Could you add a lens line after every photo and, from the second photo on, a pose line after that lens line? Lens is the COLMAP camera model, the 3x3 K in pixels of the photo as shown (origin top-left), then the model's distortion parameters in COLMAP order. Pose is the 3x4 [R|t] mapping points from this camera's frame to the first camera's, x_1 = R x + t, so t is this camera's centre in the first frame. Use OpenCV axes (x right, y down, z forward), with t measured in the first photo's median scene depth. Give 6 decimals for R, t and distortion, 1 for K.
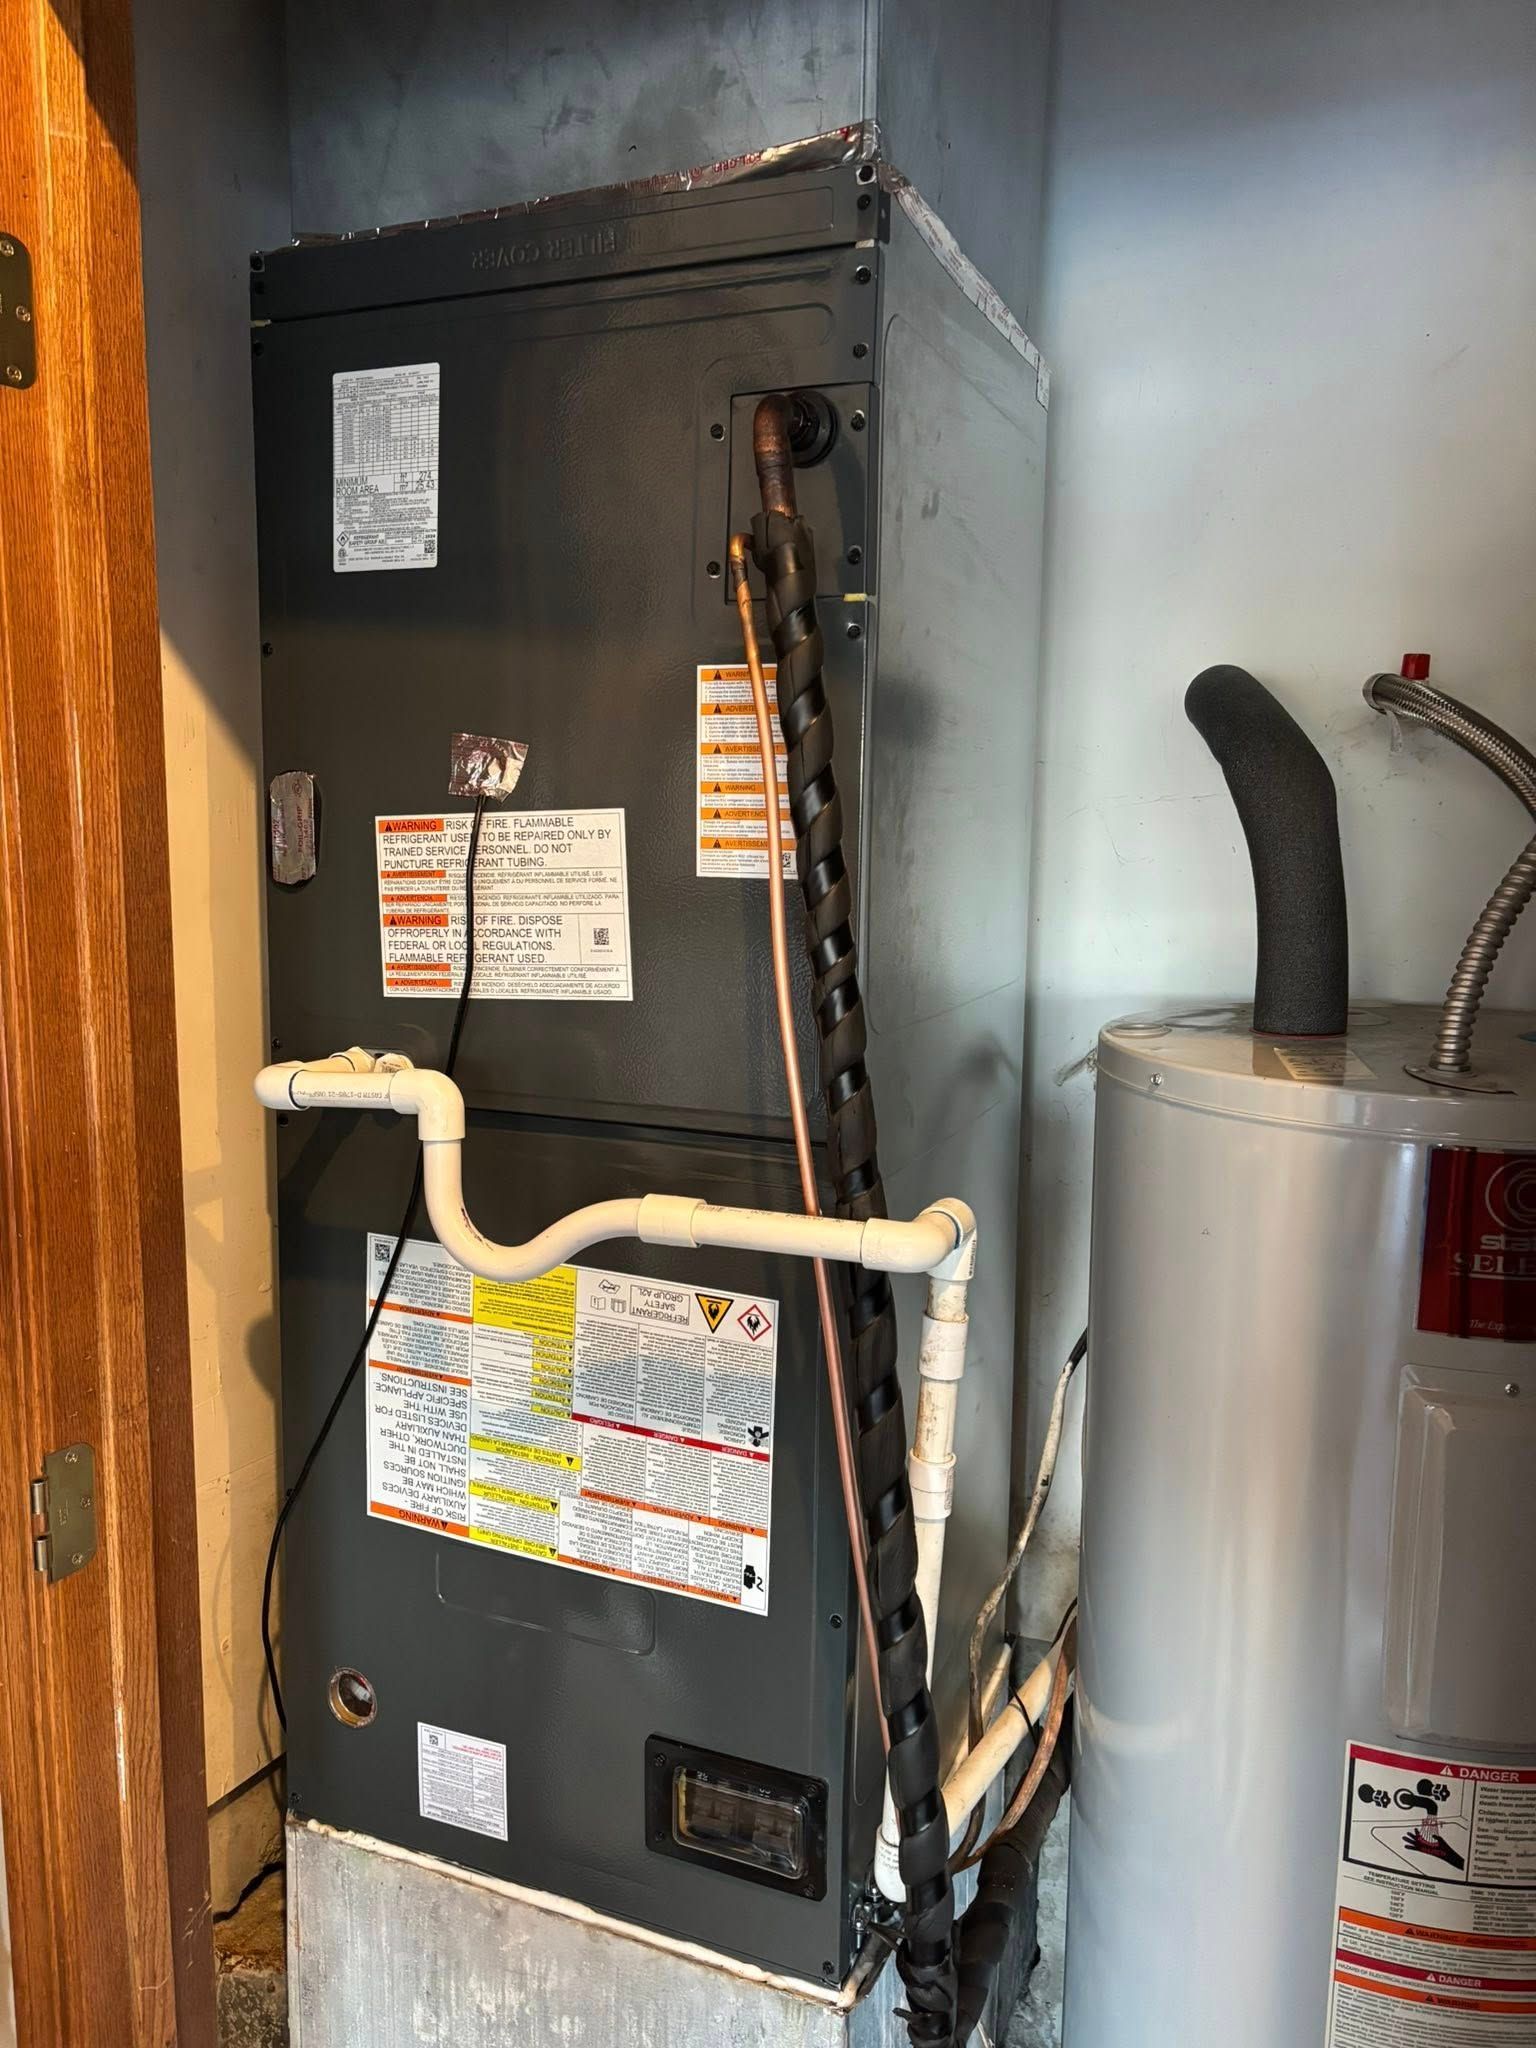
lens RADIAL K [[1567.2, 0, 768.0], [0, 1567.2, 1024.0], [0, 0, 1]] dist [0.072000, -0.096115]
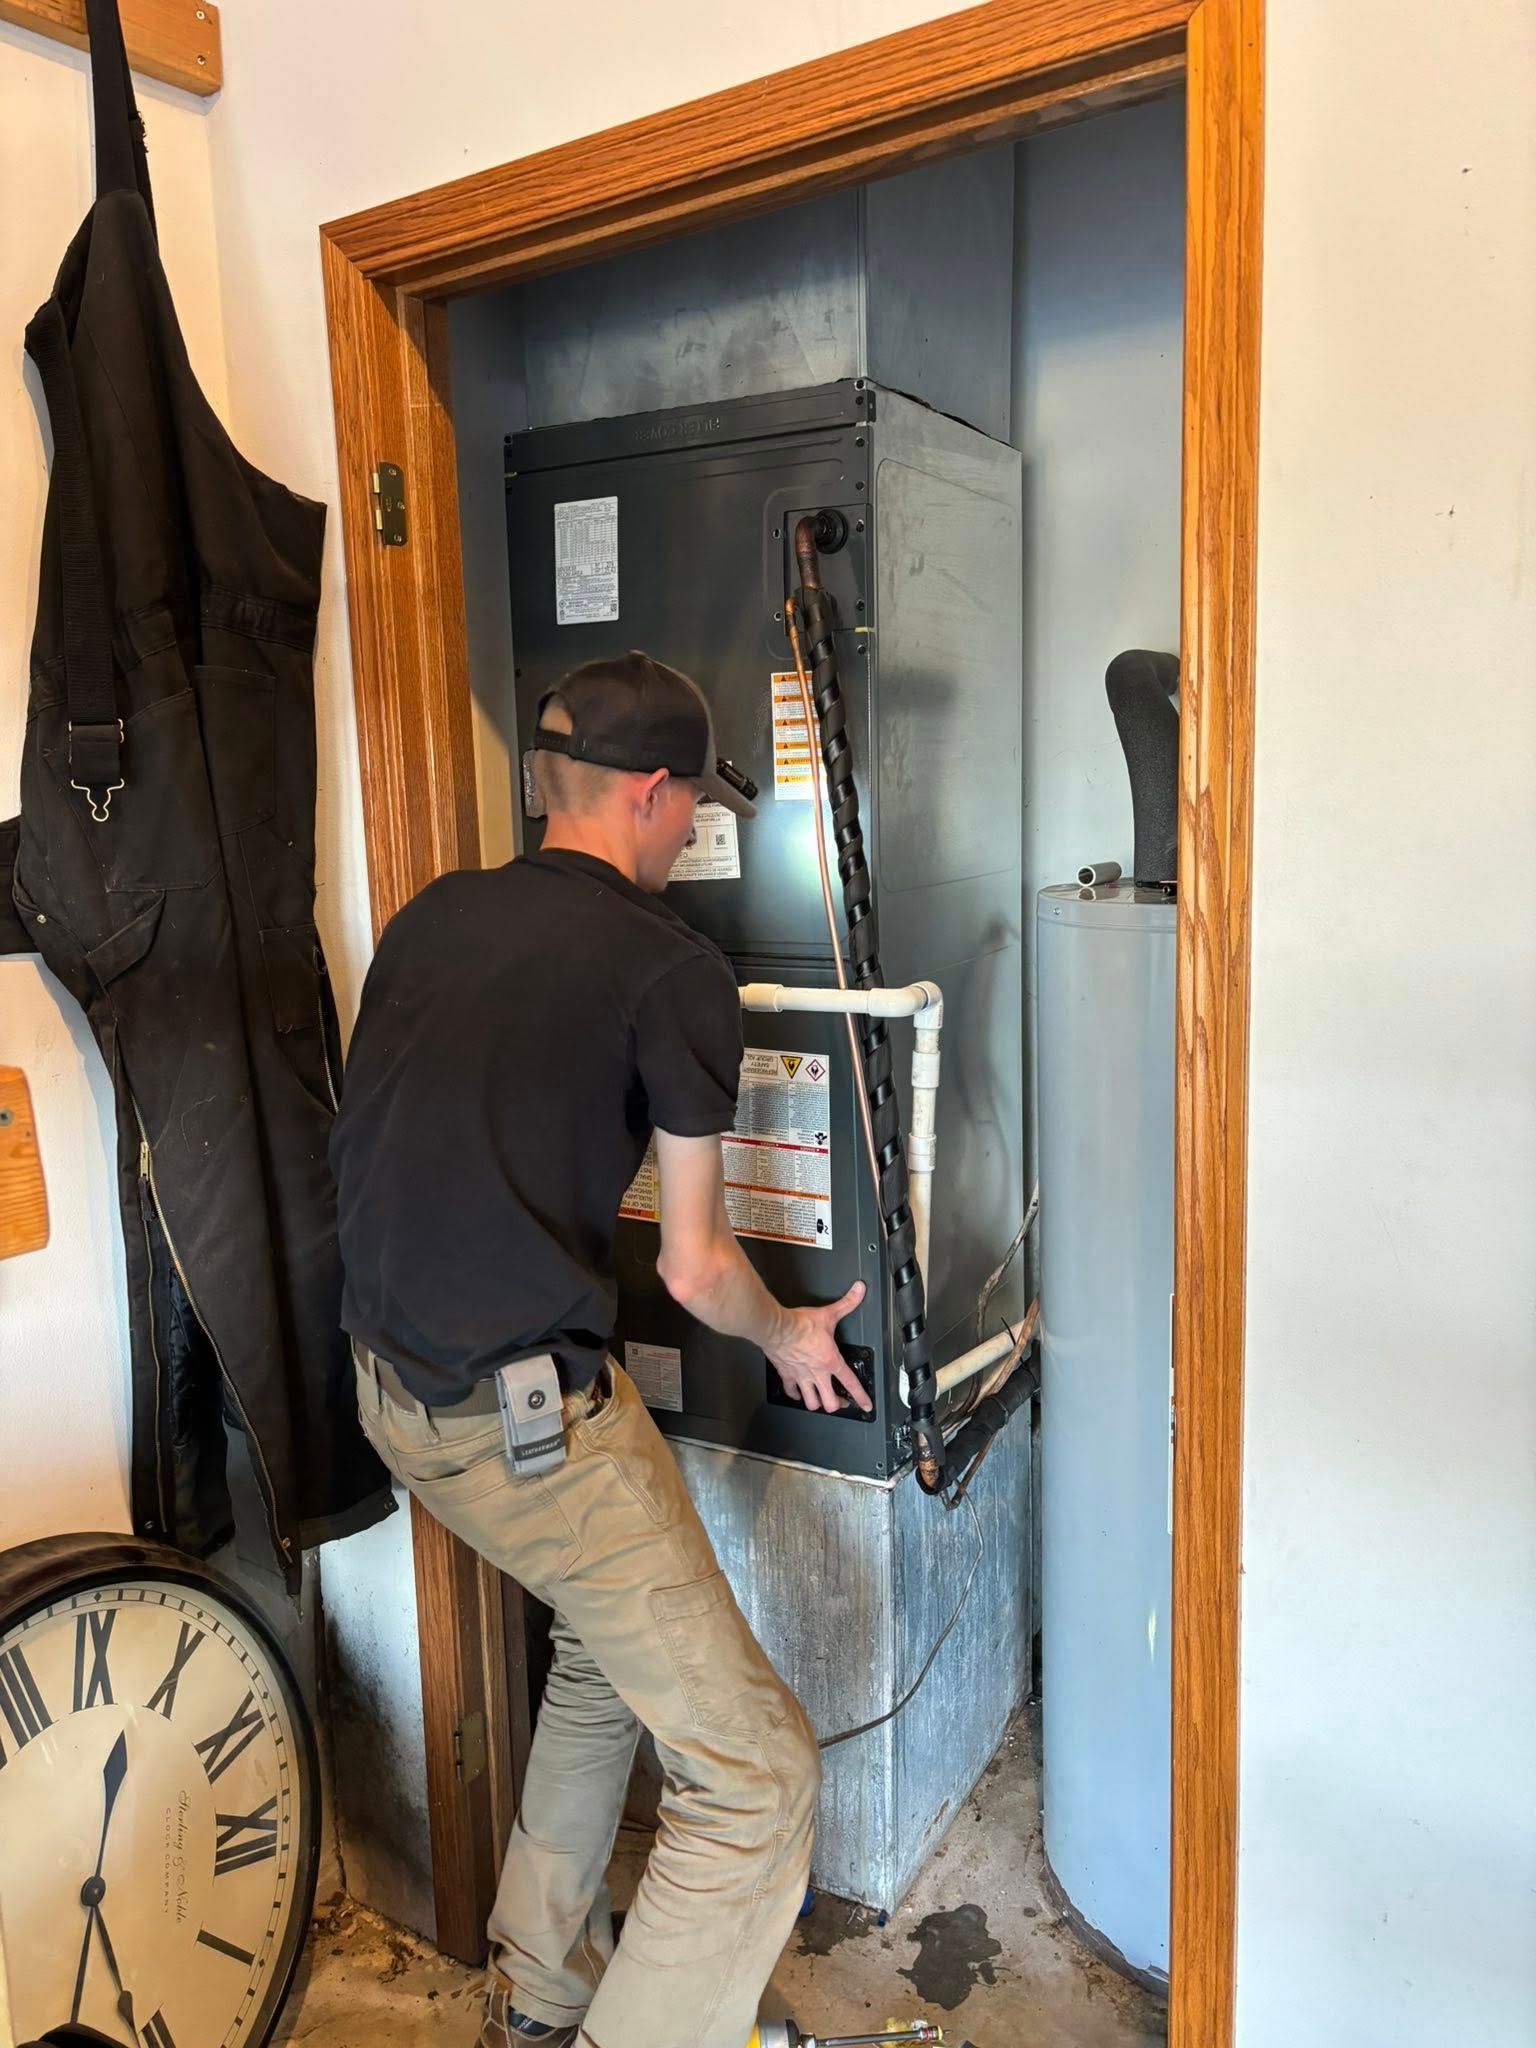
lens RADIAL K [[1560.7, 0, 773.7], [0, 1560.7, 1016.3], [0, 0, 1]] dist [0.072016, -0.096527]
pose [[0.994004, -0.024341, -0.106596, 0.117686], [0.025759, 0.999597, 0.011944, 0.112003], [0.106262, -0.014618, 0.994231, -0.630663]]
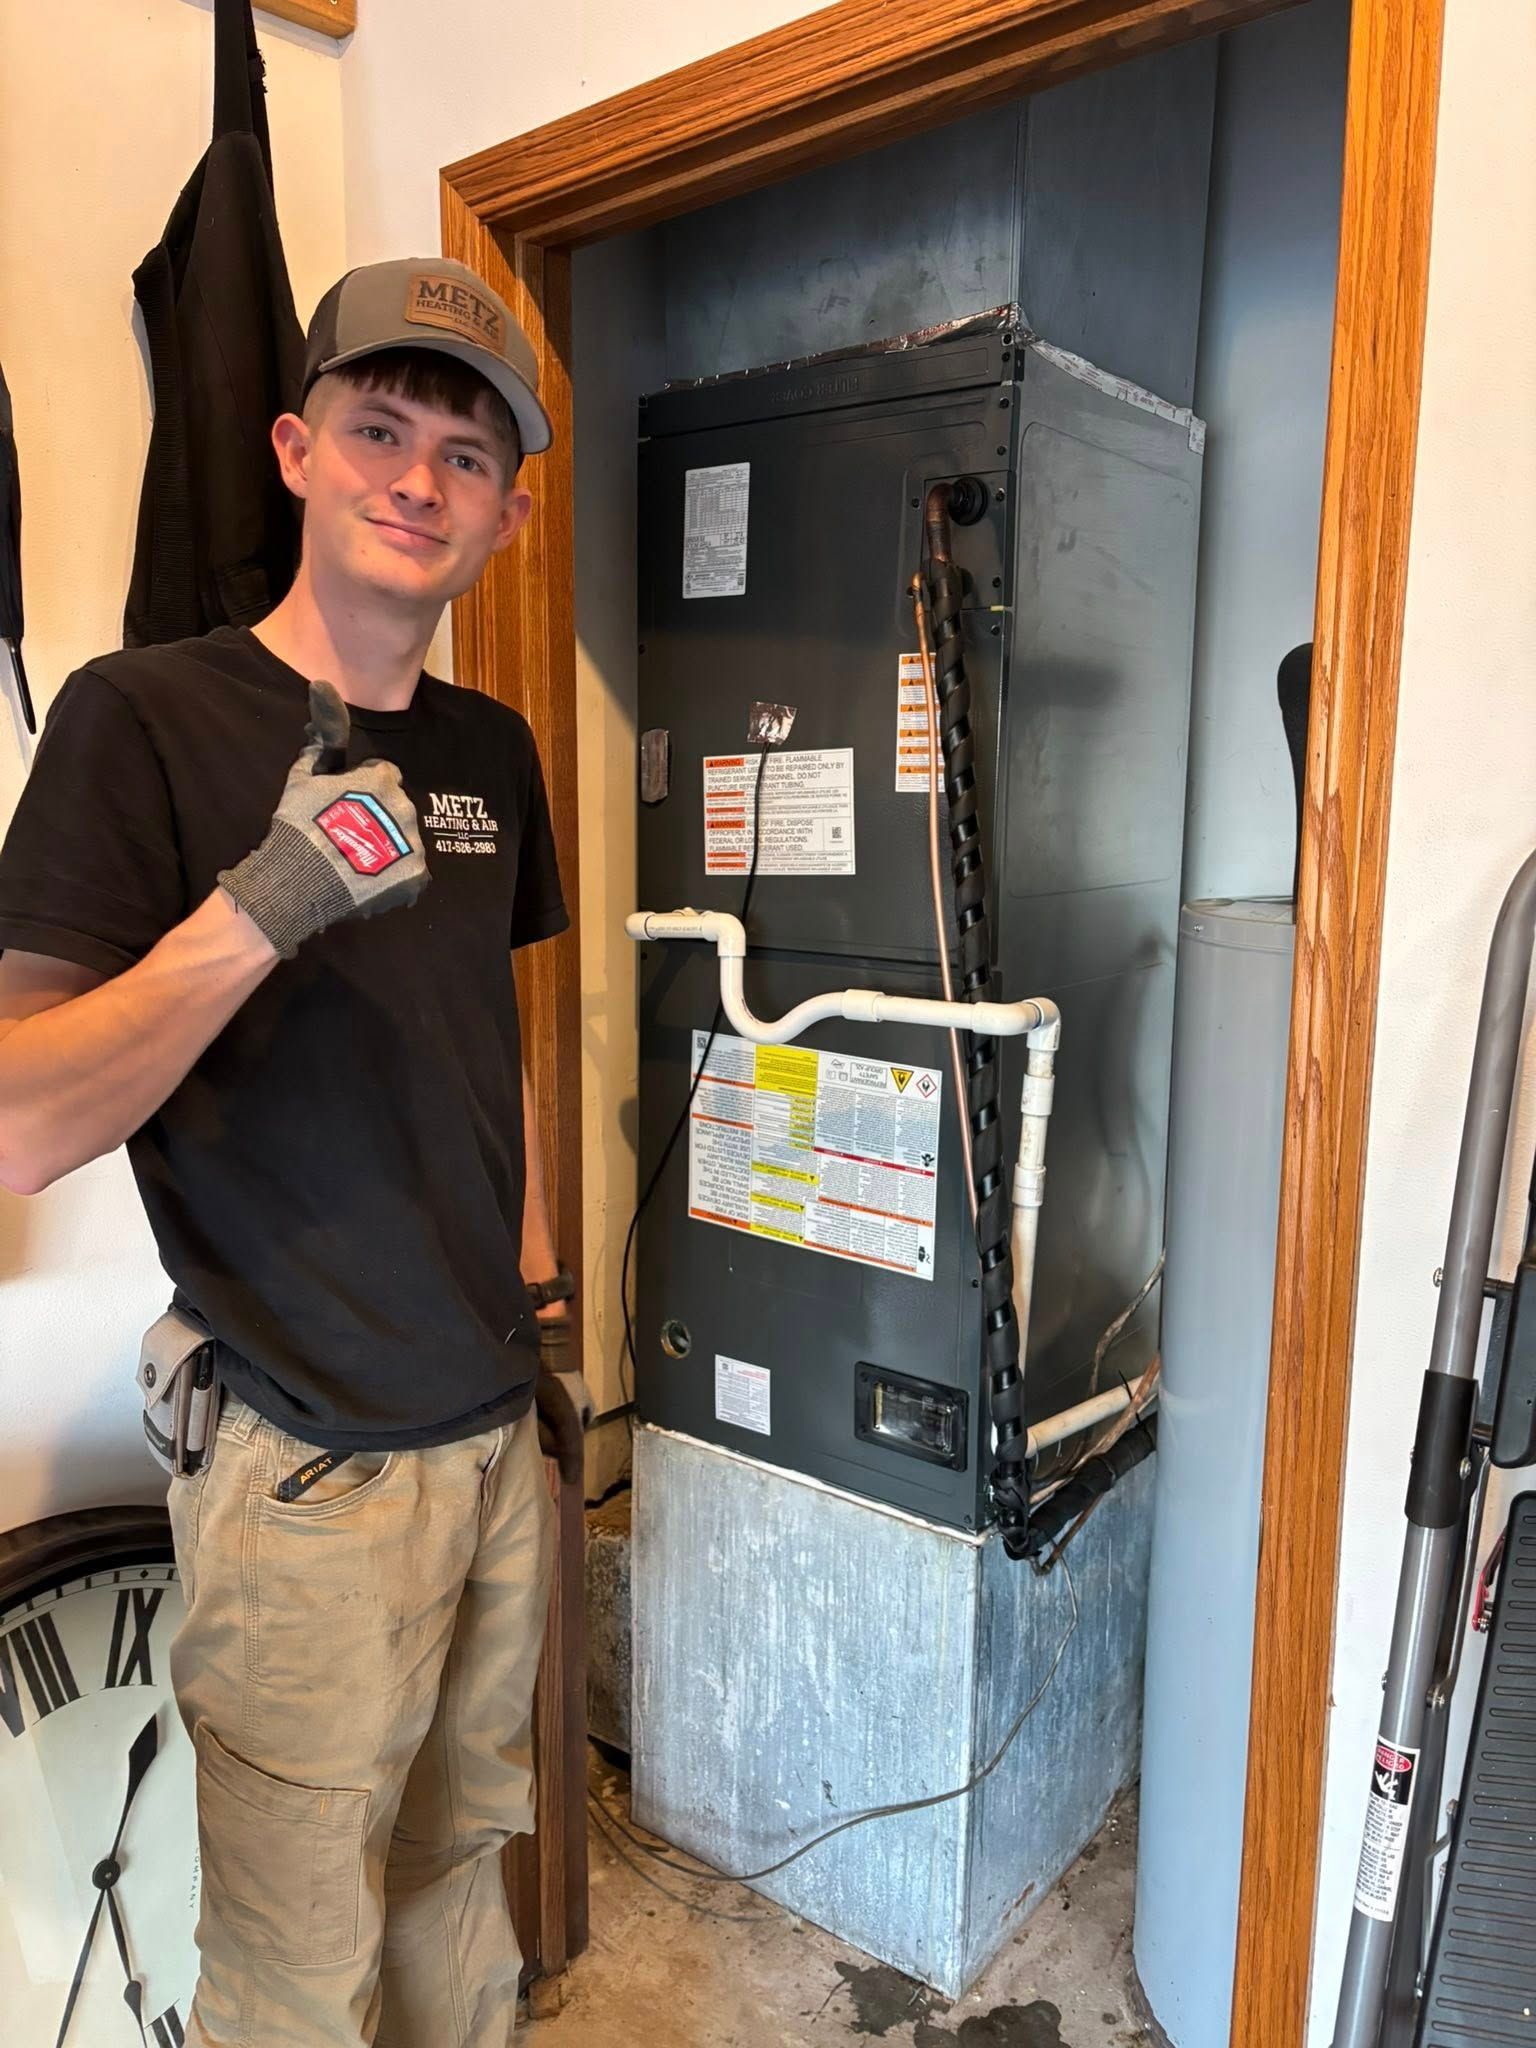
lens RADIAL K [[1567.2, 0, 768.0], [0, 1567.2, 1024.0], [0, 0, 1]] dist [0.072000, -0.096115]
pose [[0.970248, 0.035498, -0.239496, 0.201487], [-0.032215, 0.999326, 0.017608, 0.106816], [0.239960, -0.009369, 0.970738, -0.511102]]
